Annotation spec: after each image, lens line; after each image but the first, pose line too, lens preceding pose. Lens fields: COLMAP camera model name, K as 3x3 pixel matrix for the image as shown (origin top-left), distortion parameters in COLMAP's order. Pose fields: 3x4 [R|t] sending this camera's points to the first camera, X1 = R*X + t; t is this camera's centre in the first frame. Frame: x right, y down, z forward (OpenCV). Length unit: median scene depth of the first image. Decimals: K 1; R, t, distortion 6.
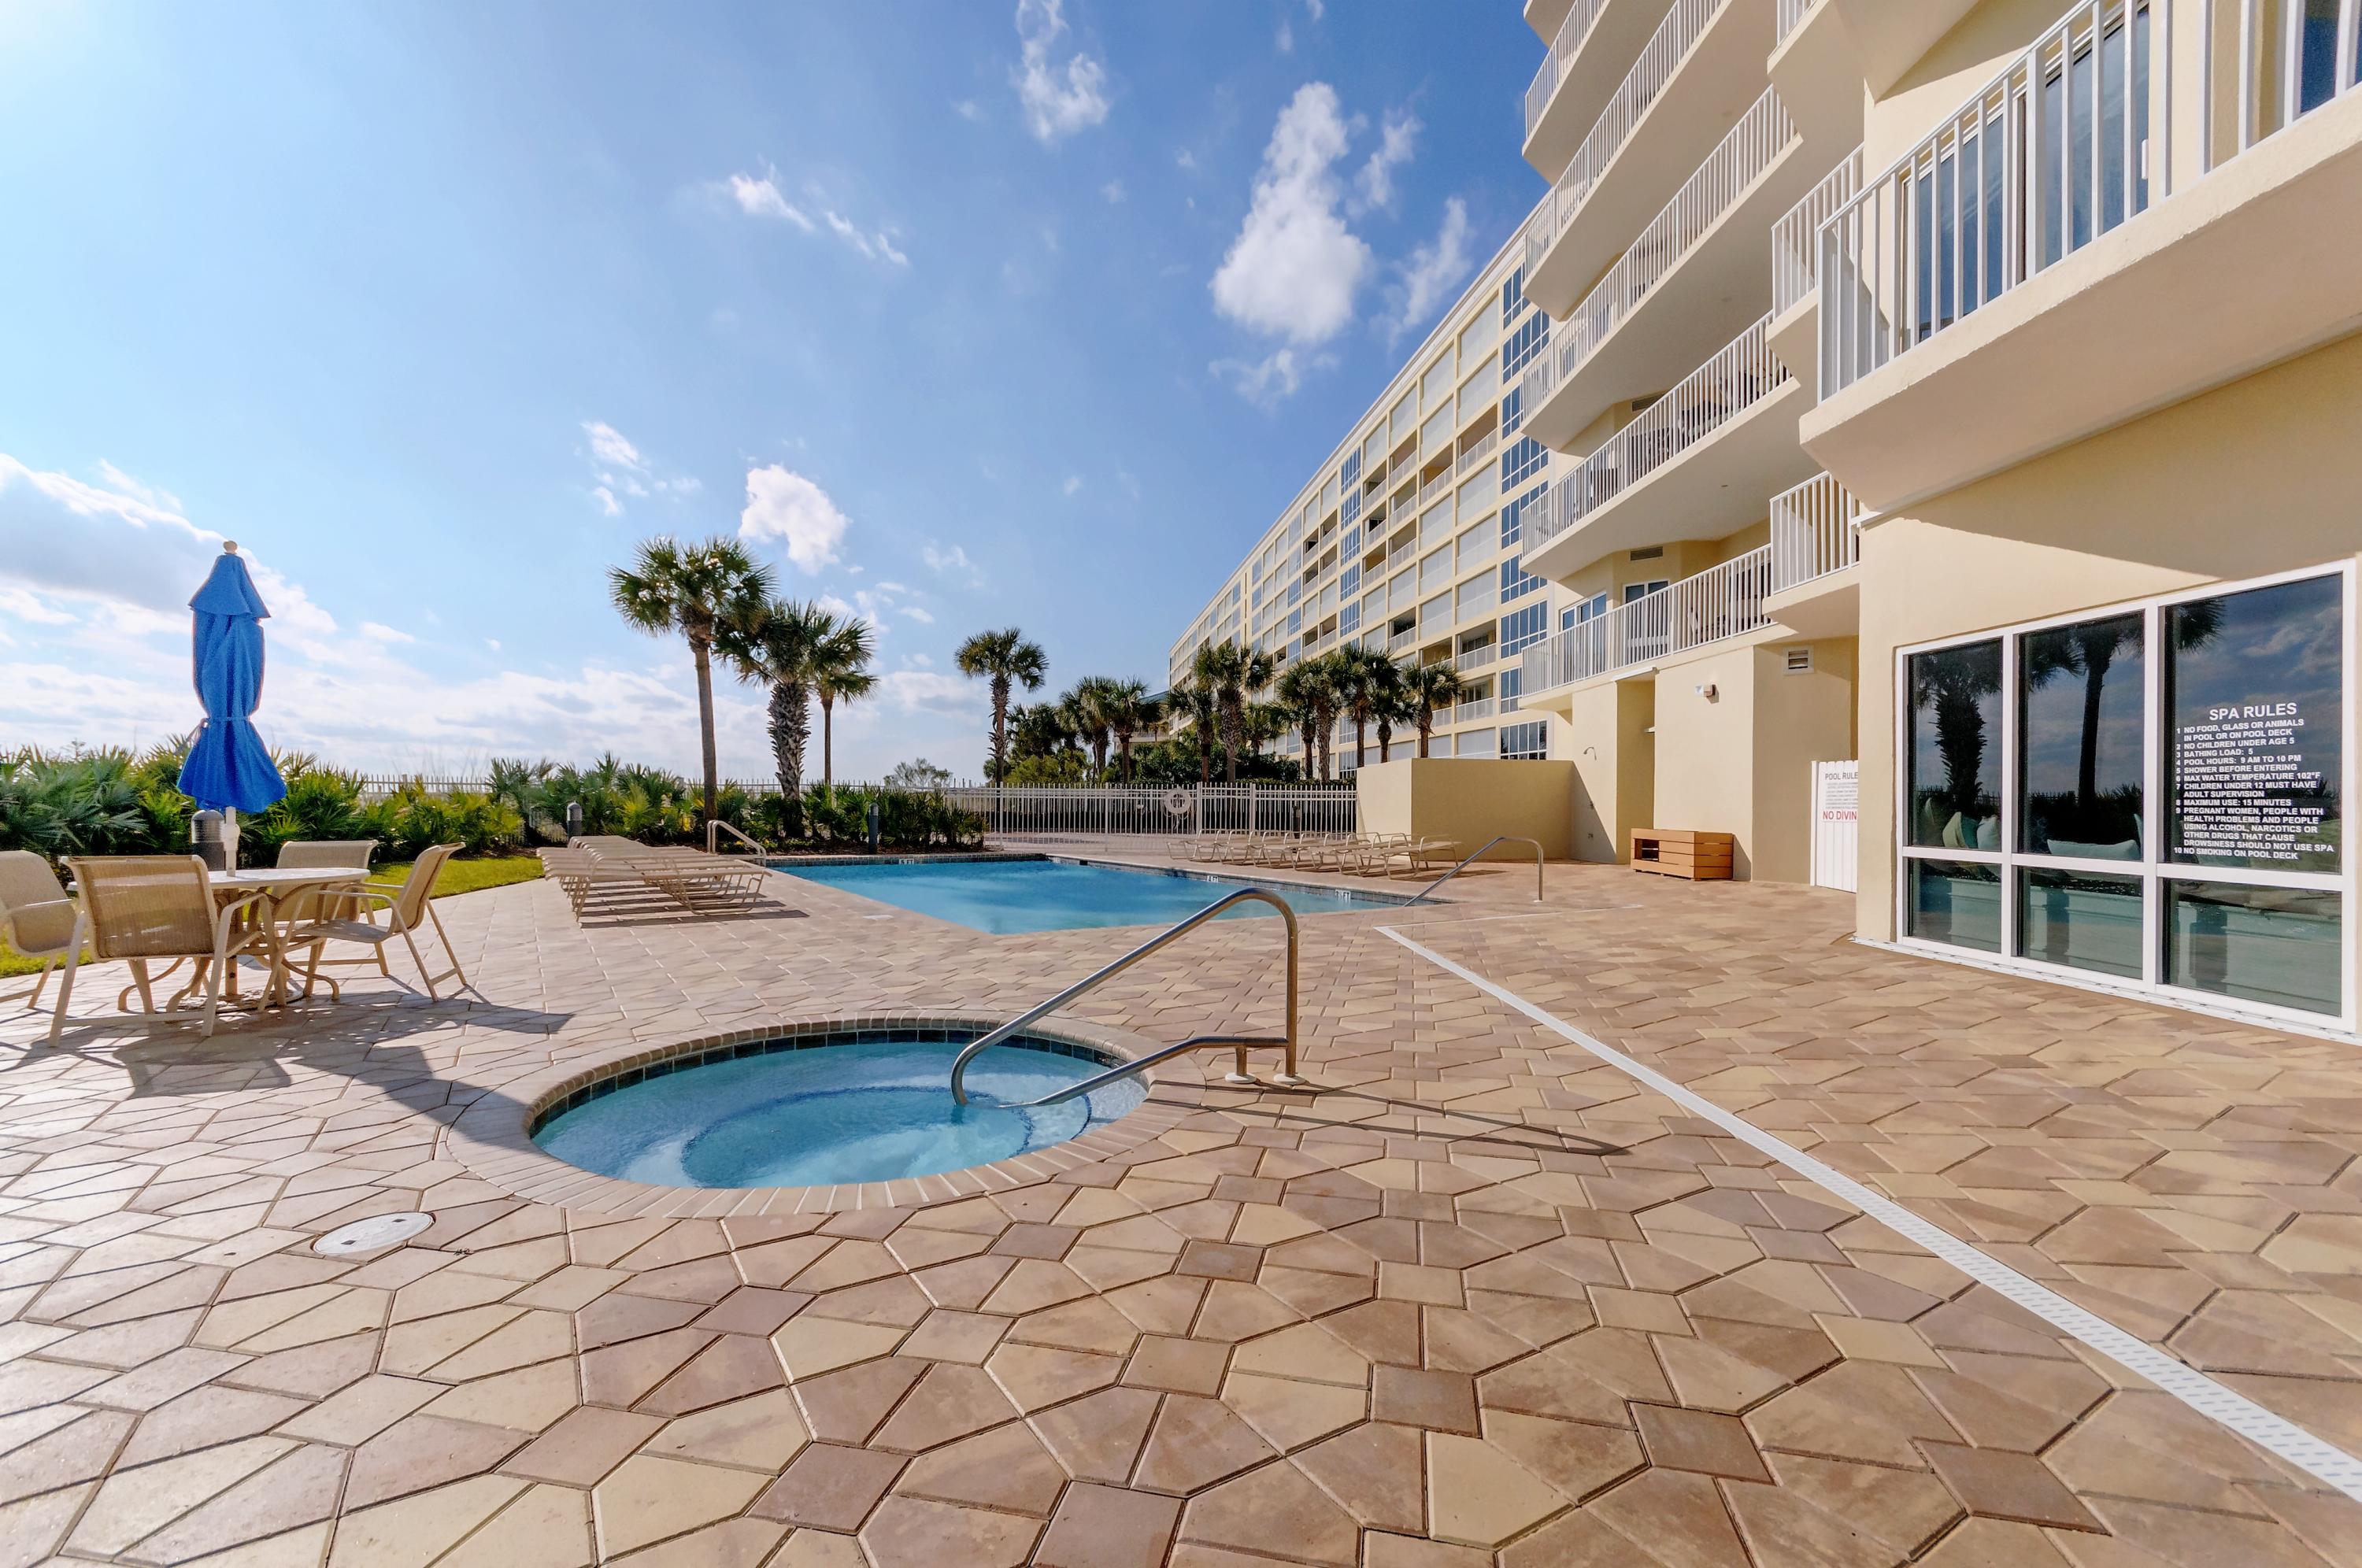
lens RADIAL K [[1039.5, 0, 1174.5], [0, 1039.5, 786.6], [0, 0, 1]] dist [0.009081, -0.000779]
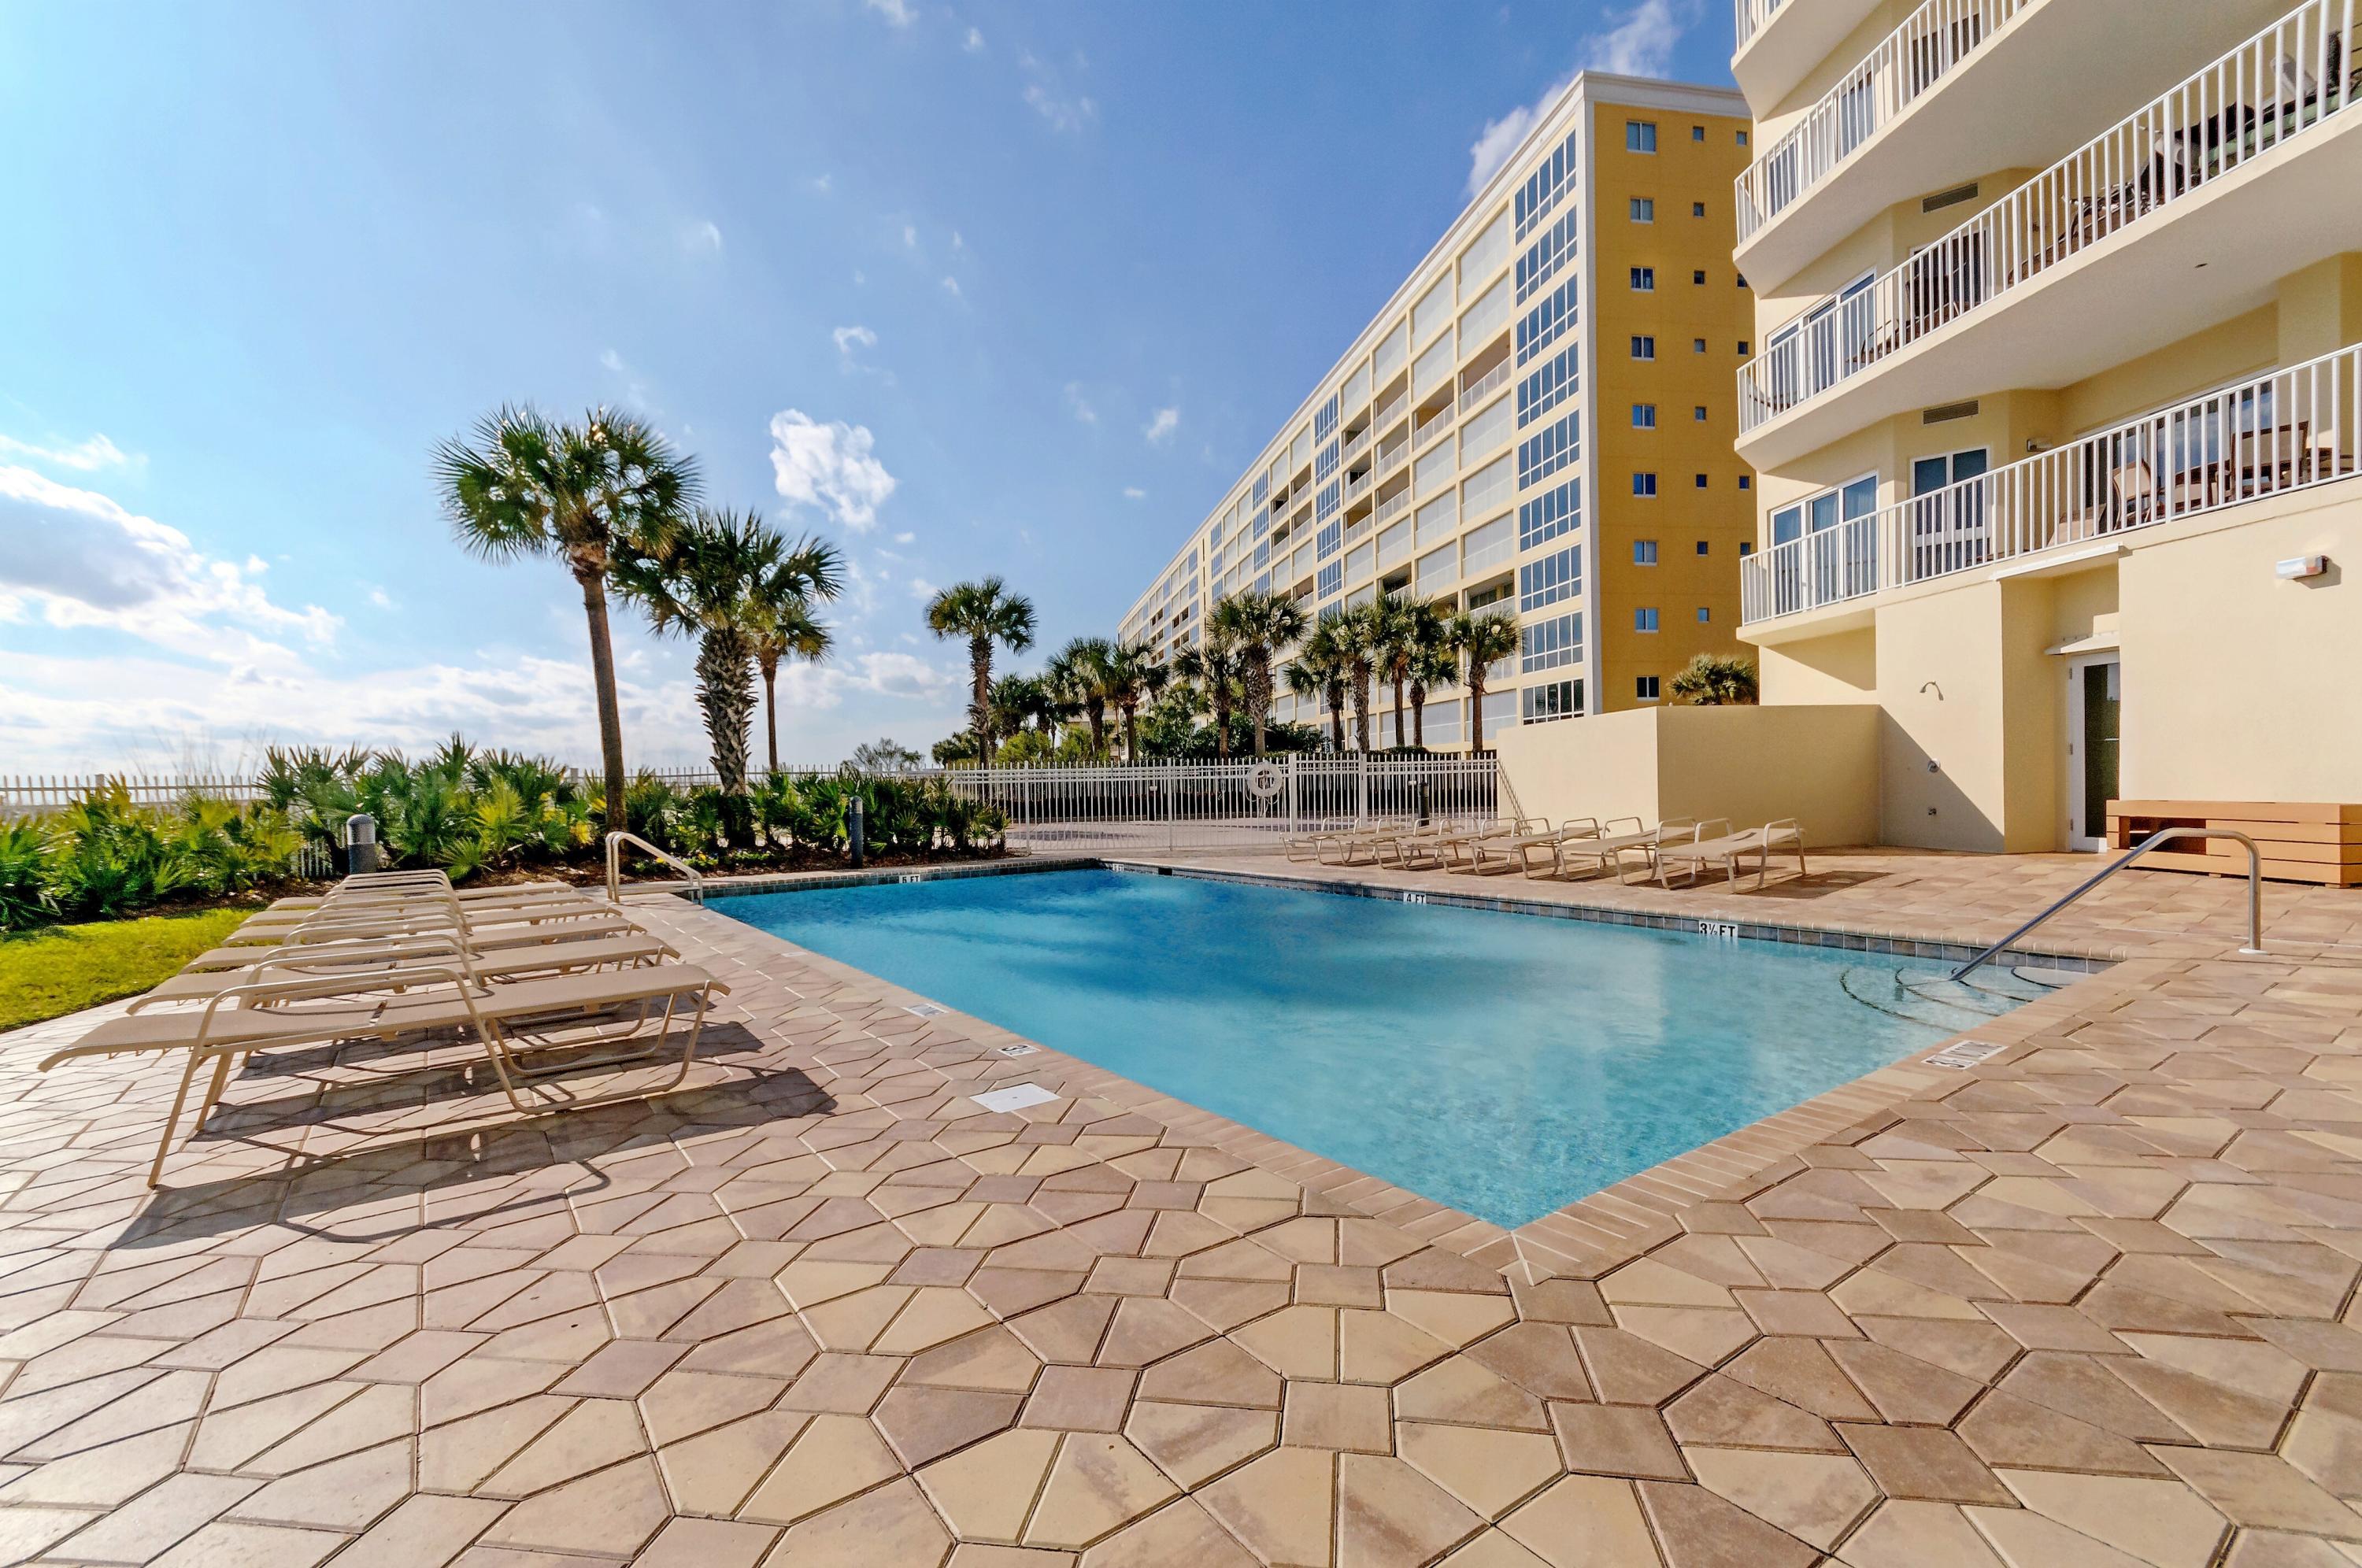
lens RADIAL K [[1039.5, 0, 1181.4], [0, 1039.5, 792.8], [0, 0, 1]] dist [0.009081, -0.000779]
pose [[0.997629, -0.031163, 0.061367, -0.096289], [0.029520, 0.999186, 0.027505, 0.000794], [-0.062174, -0.025628, 0.997736, 0.244105]]
